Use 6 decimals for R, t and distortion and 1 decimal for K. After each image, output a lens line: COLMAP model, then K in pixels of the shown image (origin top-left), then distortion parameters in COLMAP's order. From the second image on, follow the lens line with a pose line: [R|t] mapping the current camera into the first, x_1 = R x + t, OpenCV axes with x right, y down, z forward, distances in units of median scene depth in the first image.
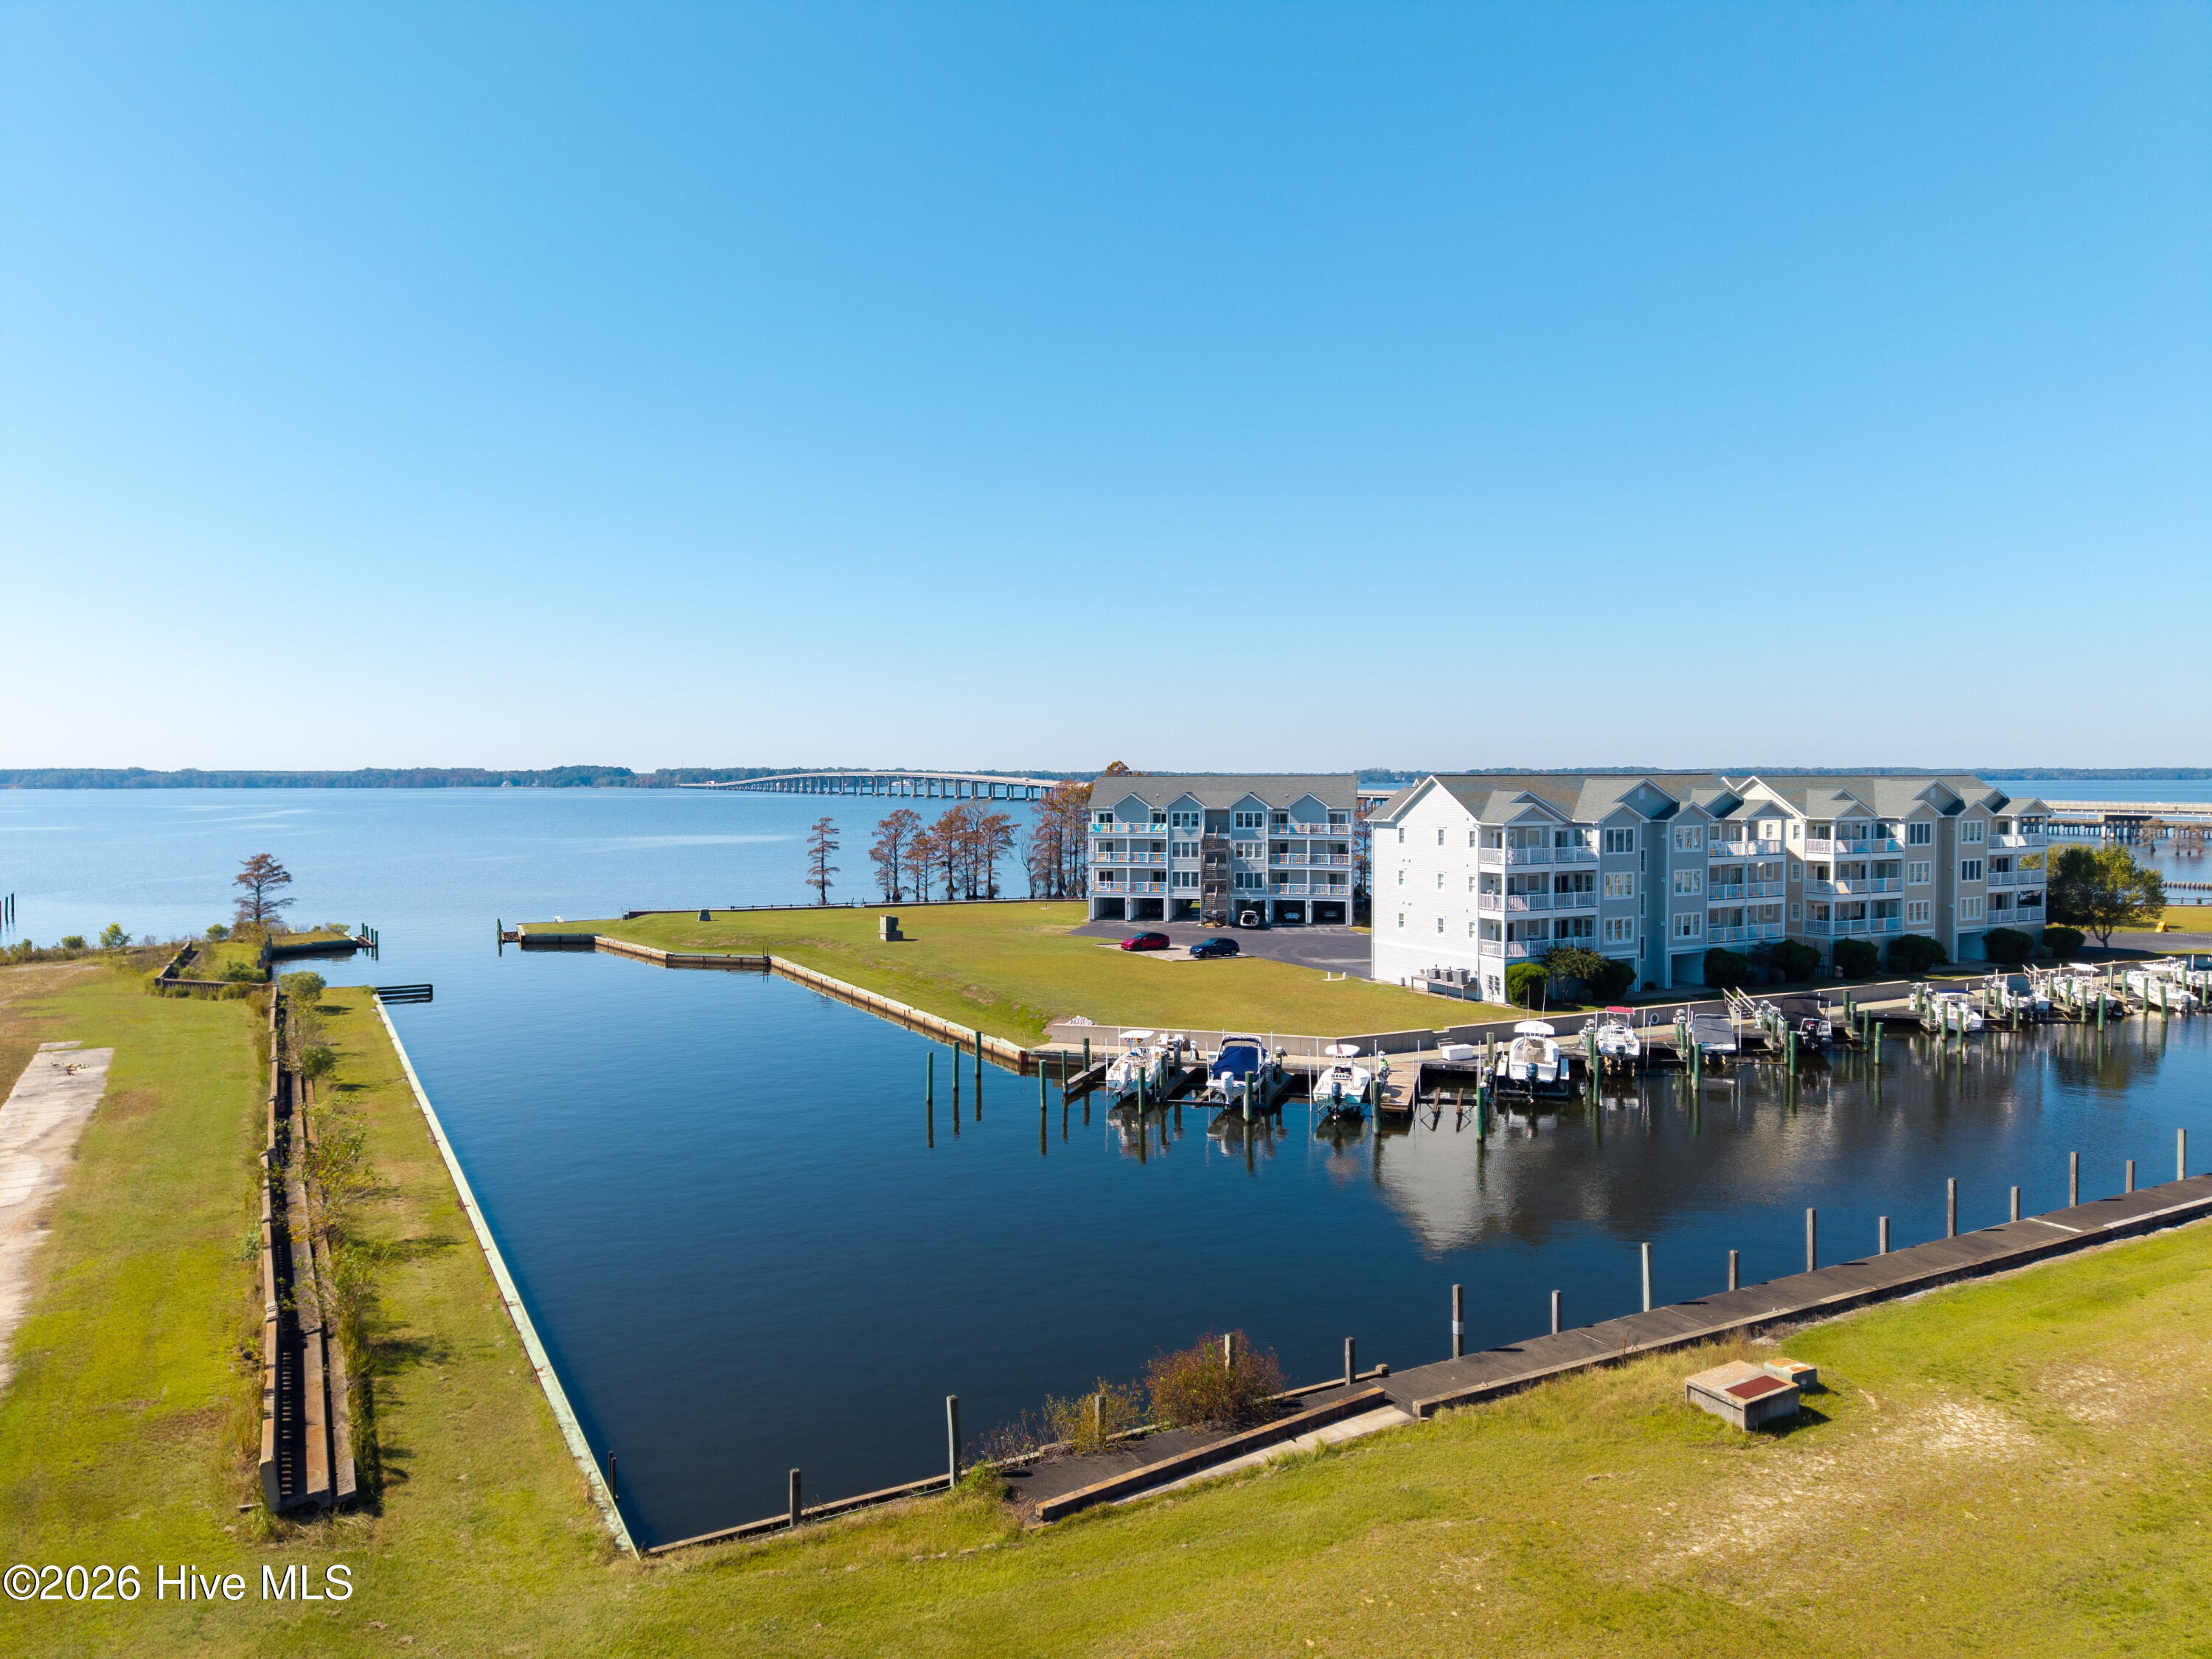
lens RADIAL K [[1495.9, 0, 1090.0], [0, 1495.9, 817.7], [0, 0, 1]] dist [0.028580, -0.023020]
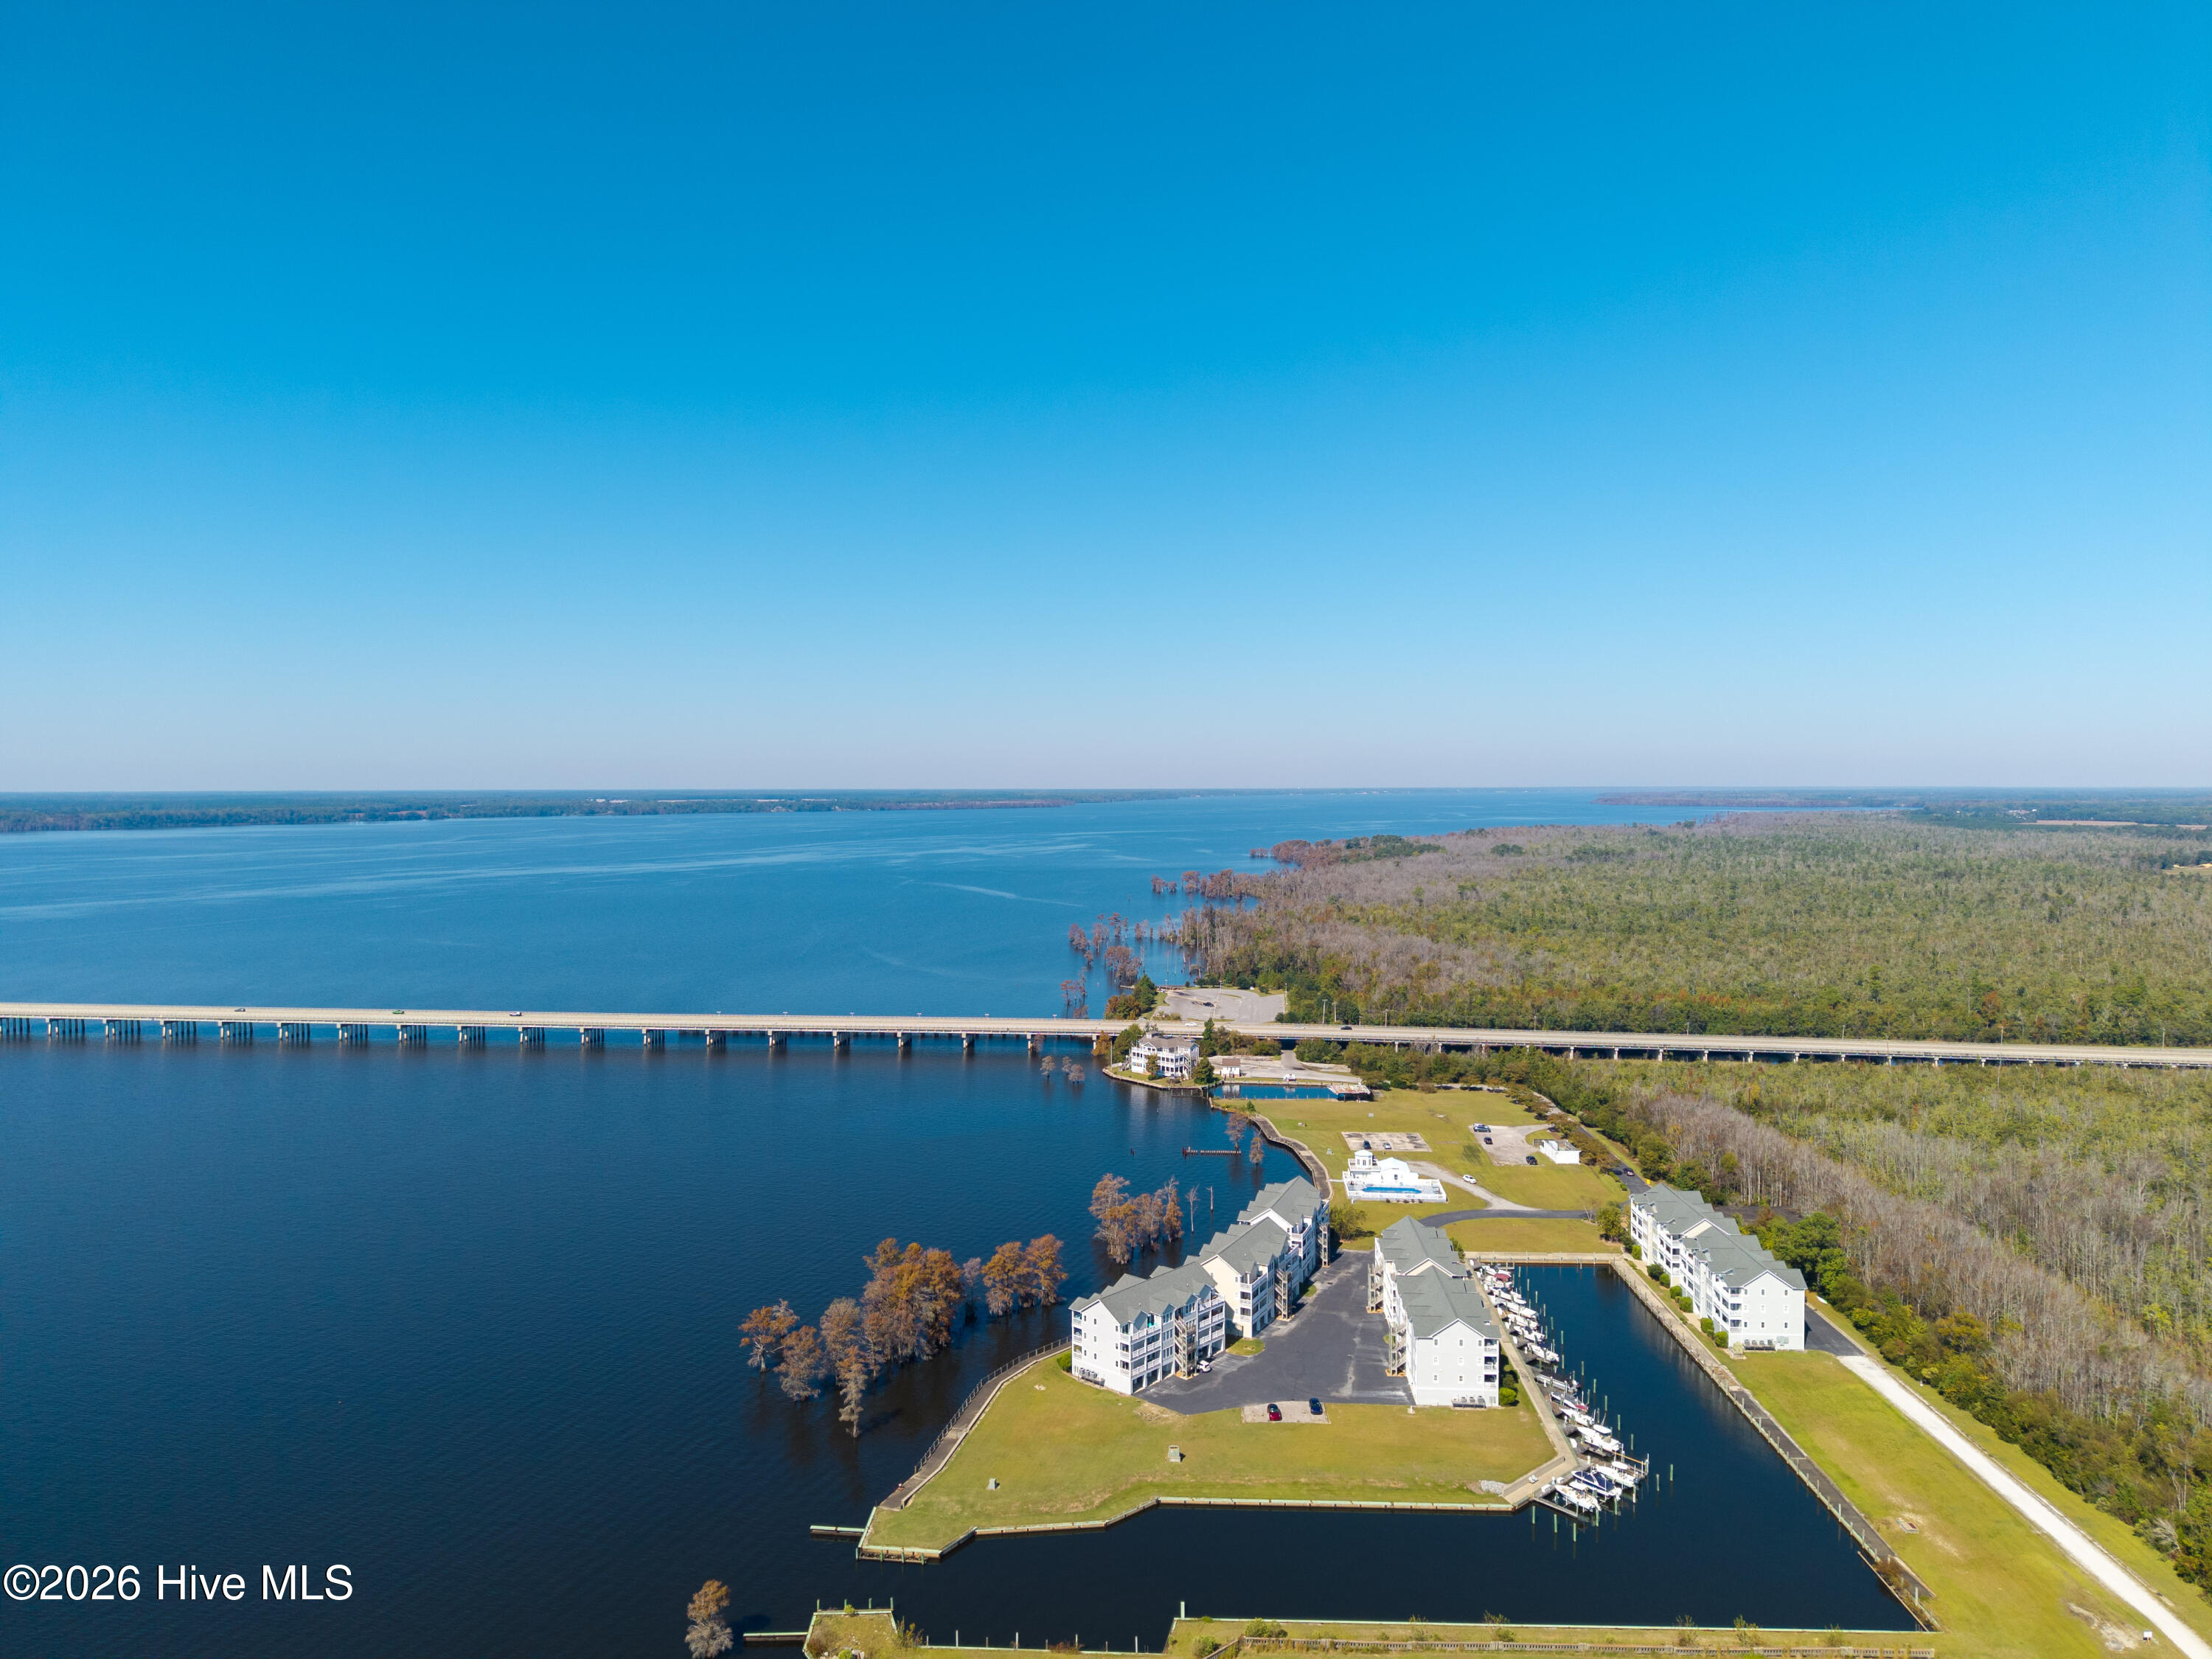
lens RADIAL K [[1495.9, 0, 1114.1], [0, 1495.9, 826.1], [0, 0, 1]] dist [0.028580, -0.023020]
pose [[0.500205, -0.021651, 0.865637, -1.480217], [0.021042, 0.999696, 0.012845, -0.600316], [-0.865652, 0.011789, 0.500508, 0.169136]]
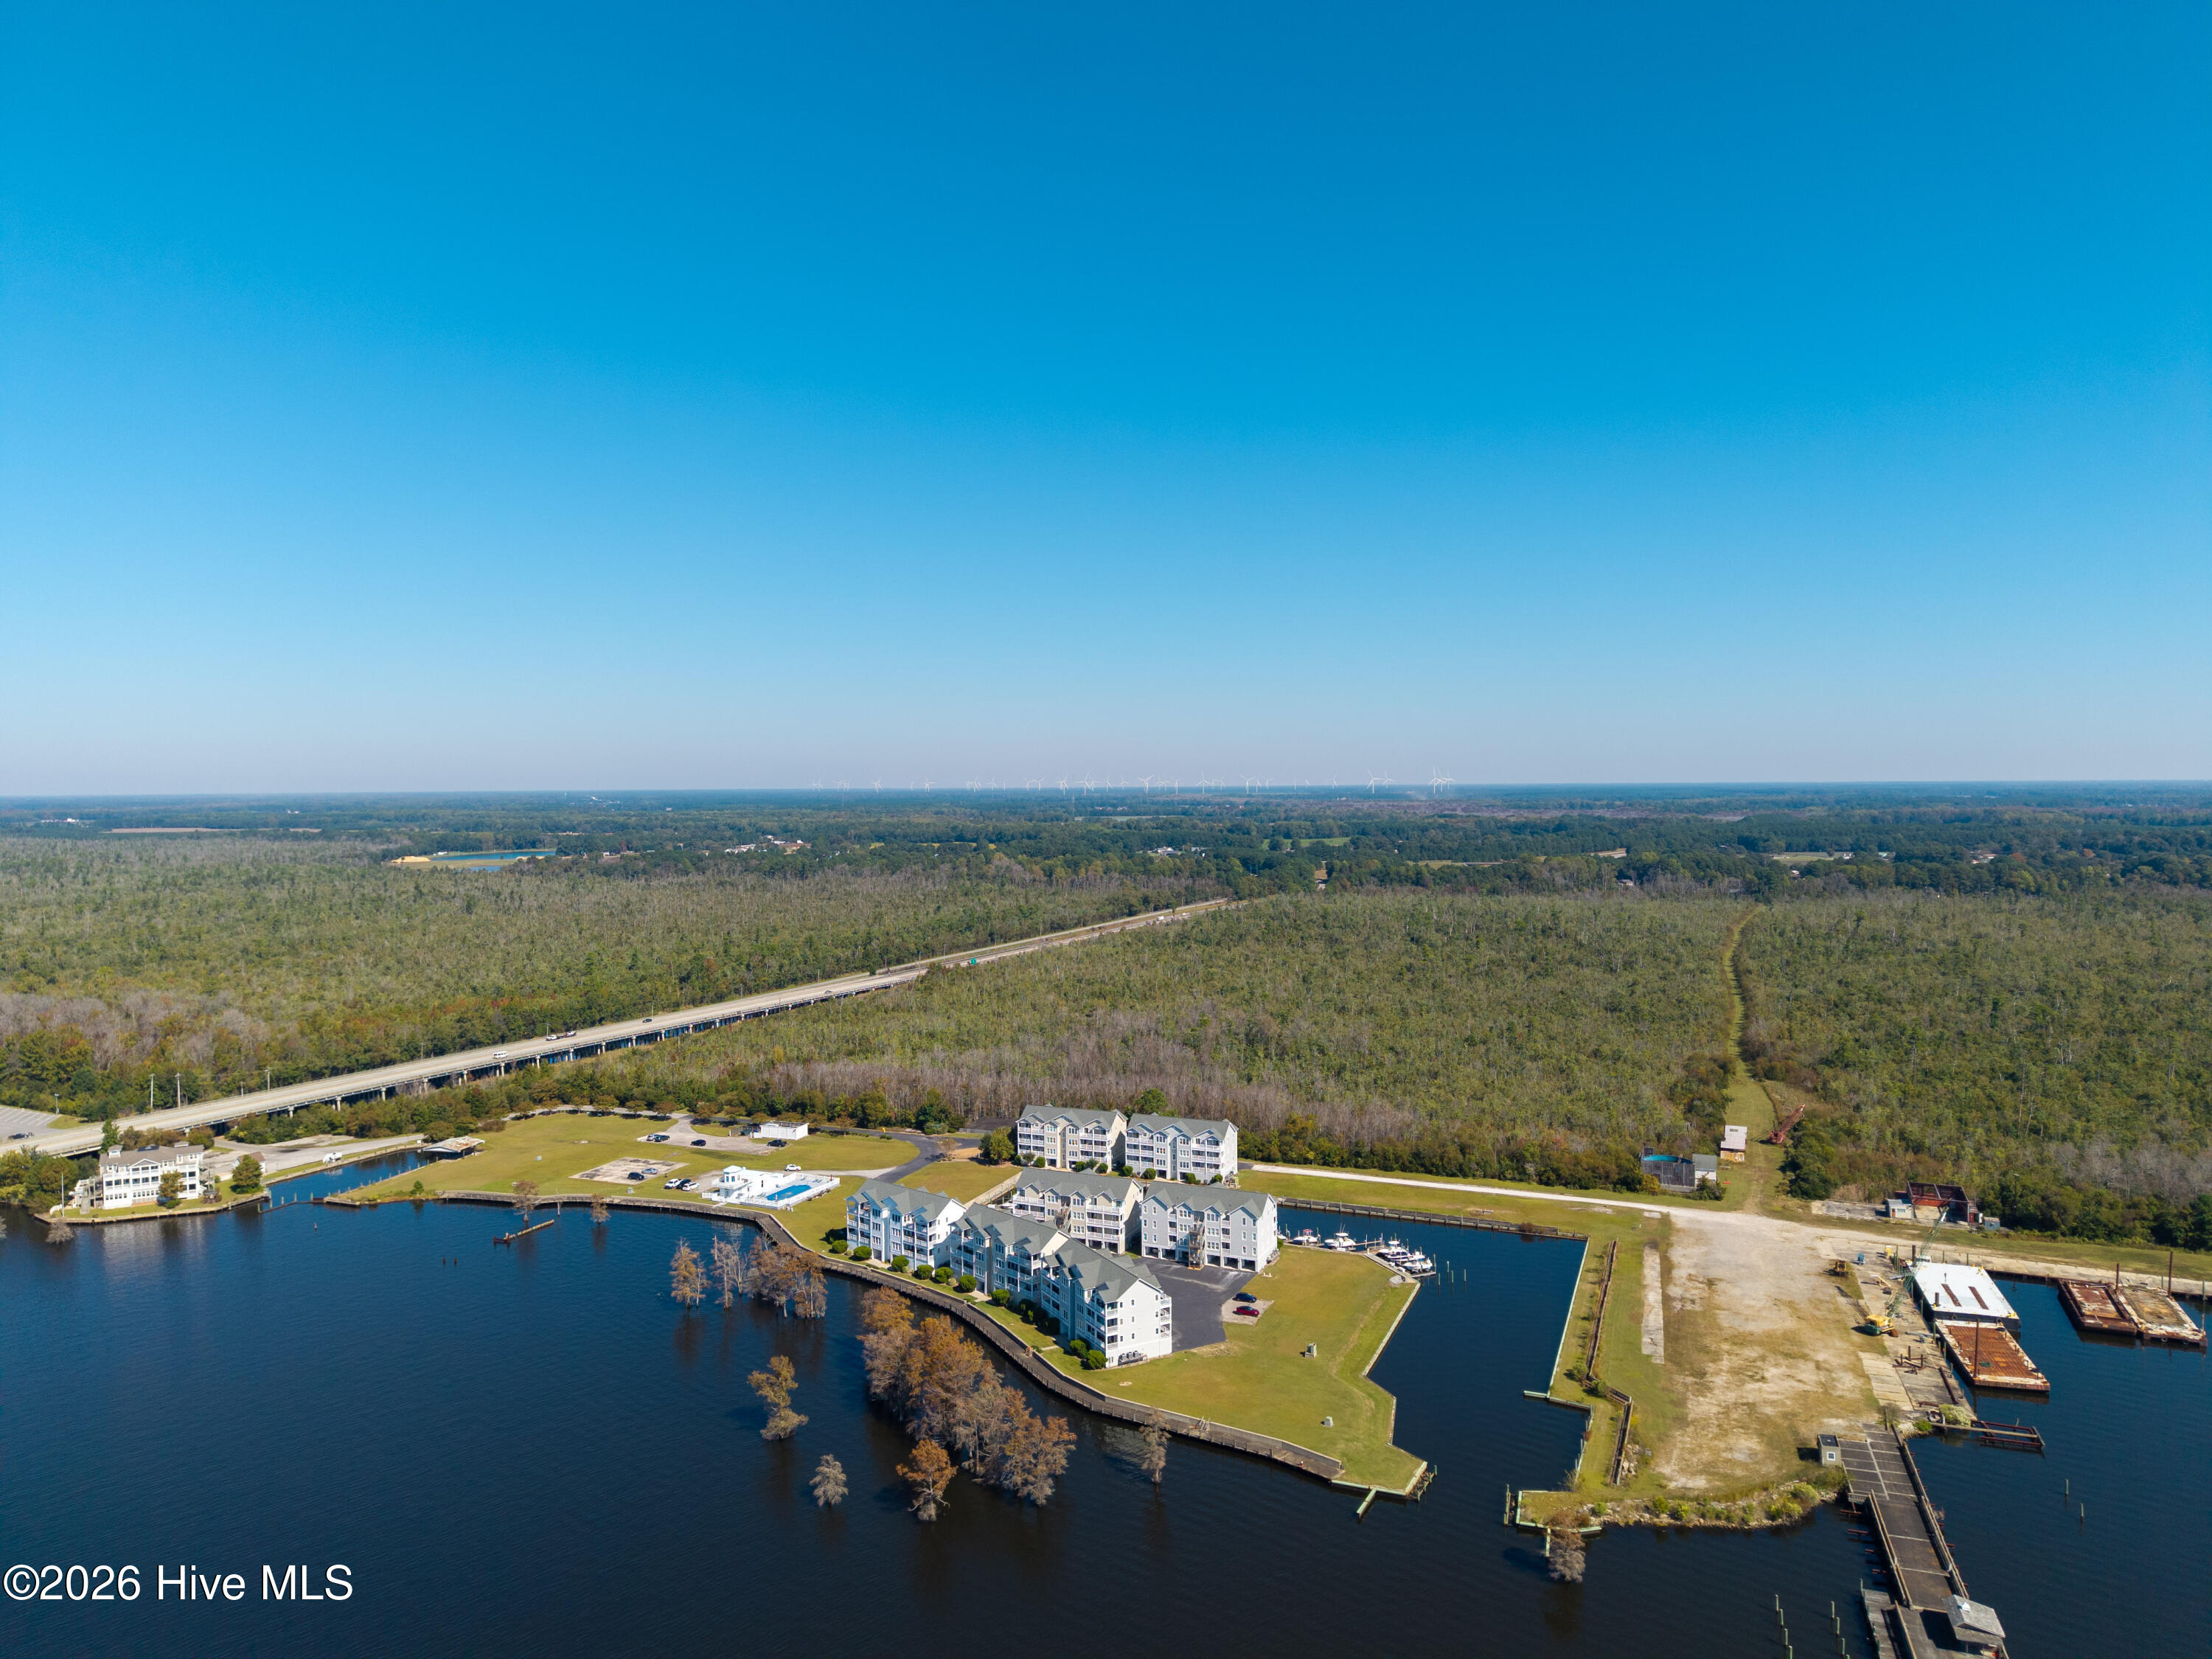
lens RADIAL K [[1495.9, 0, 1125.2], [0, 1495.9, 817.2], [0, 0, 1]] dist [0.028580, -0.023020]
pose [[-0.647864, -0.010092, 0.761689, -1.354572], [0.030850, 0.998744, 0.039473, -0.656089], [-0.761131, 0.049072, -0.646739, 2.216051]]
